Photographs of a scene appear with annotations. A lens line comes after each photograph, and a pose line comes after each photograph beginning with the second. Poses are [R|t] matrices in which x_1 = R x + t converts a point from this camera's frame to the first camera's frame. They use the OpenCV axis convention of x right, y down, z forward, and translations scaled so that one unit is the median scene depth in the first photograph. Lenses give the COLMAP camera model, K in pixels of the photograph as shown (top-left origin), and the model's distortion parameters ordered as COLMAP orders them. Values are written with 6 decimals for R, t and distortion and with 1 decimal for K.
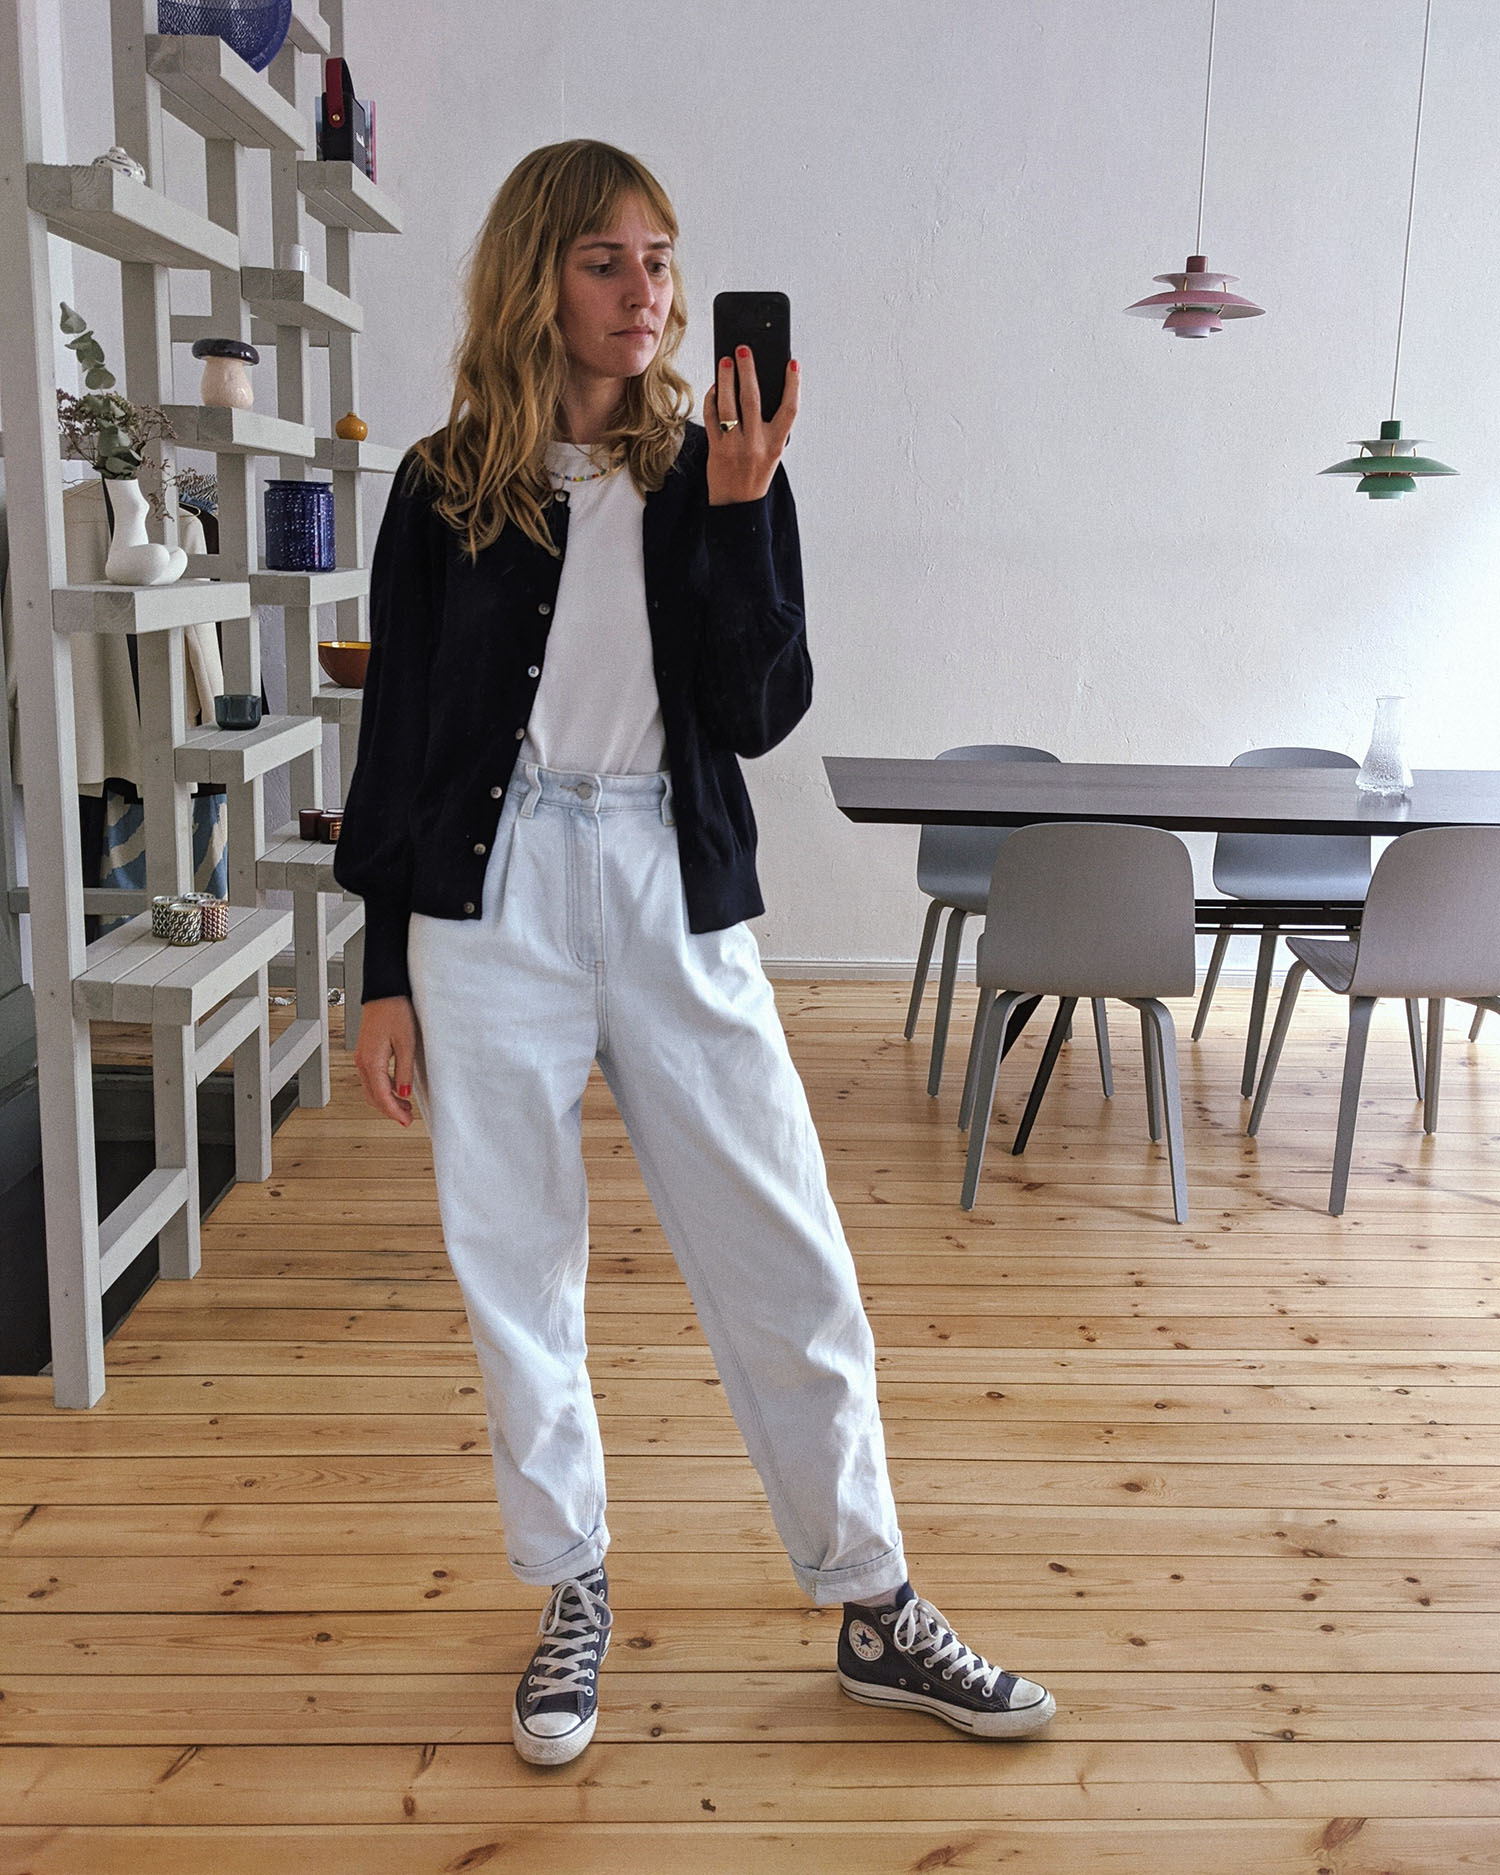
lens RADIAL K [[1698.1, 0, 787.9], [0, 1698.1, 835.7], [0, 0, 1]] dist [0.059860, -0.073385]
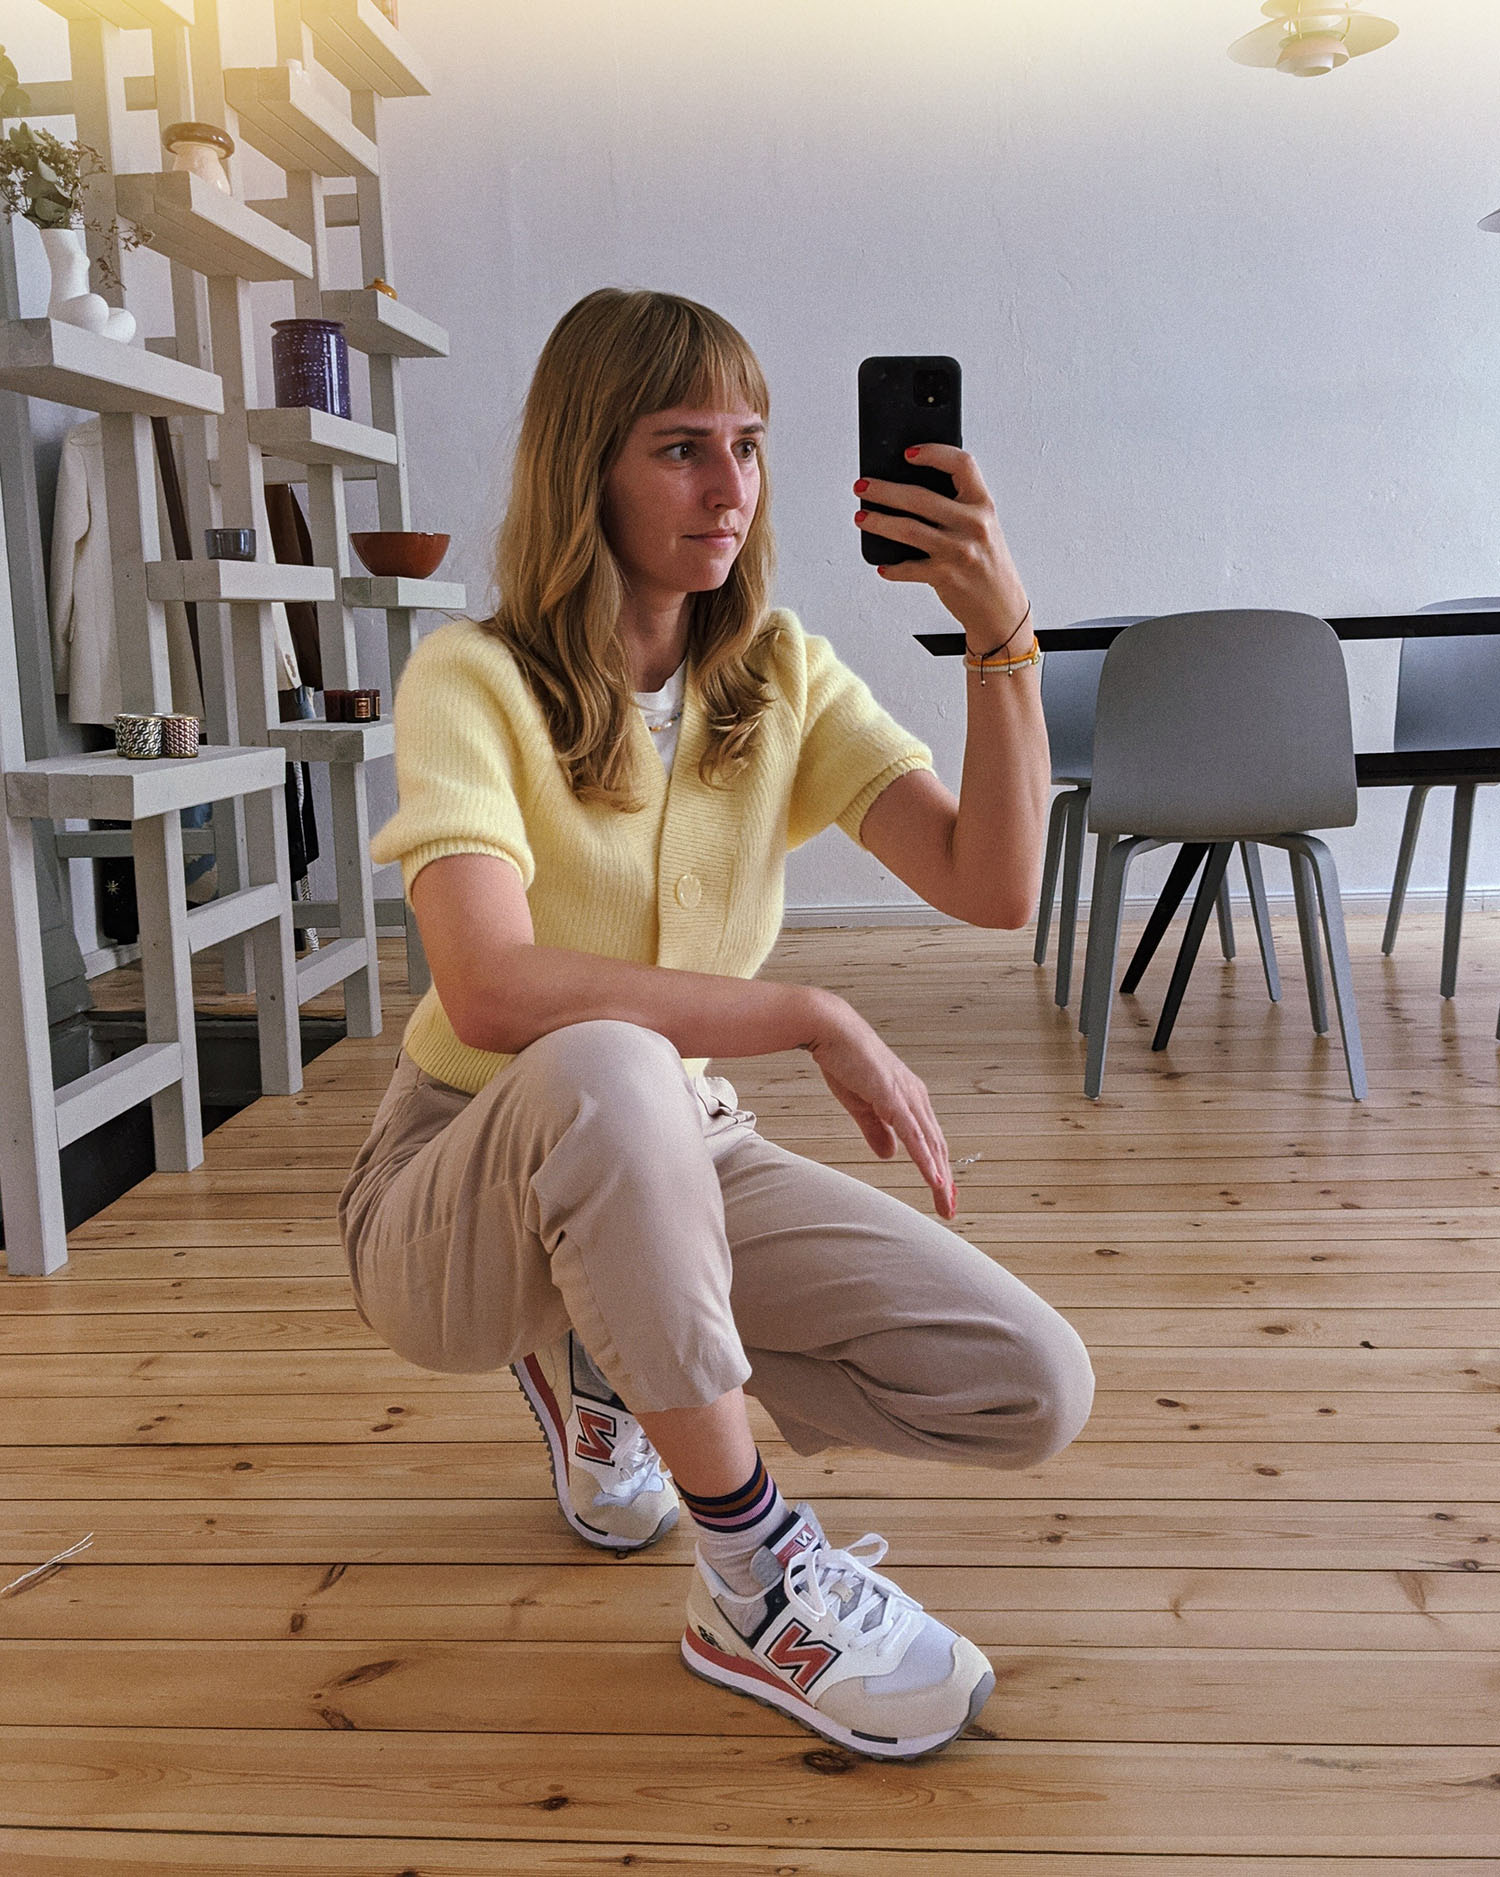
lens RADIAL K [[1790.3, 0, 734.8], [0, 1790.3, 836.6], [0, 0, 1]] dist [0.030610, -0.027563]
pose [[0.989929, -0.050492, -0.132255, 0.069945], [0.043060, 0.997361, -0.058460, 0.175596], [0.134858, 0.052176, 0.989490, 0.128602]]
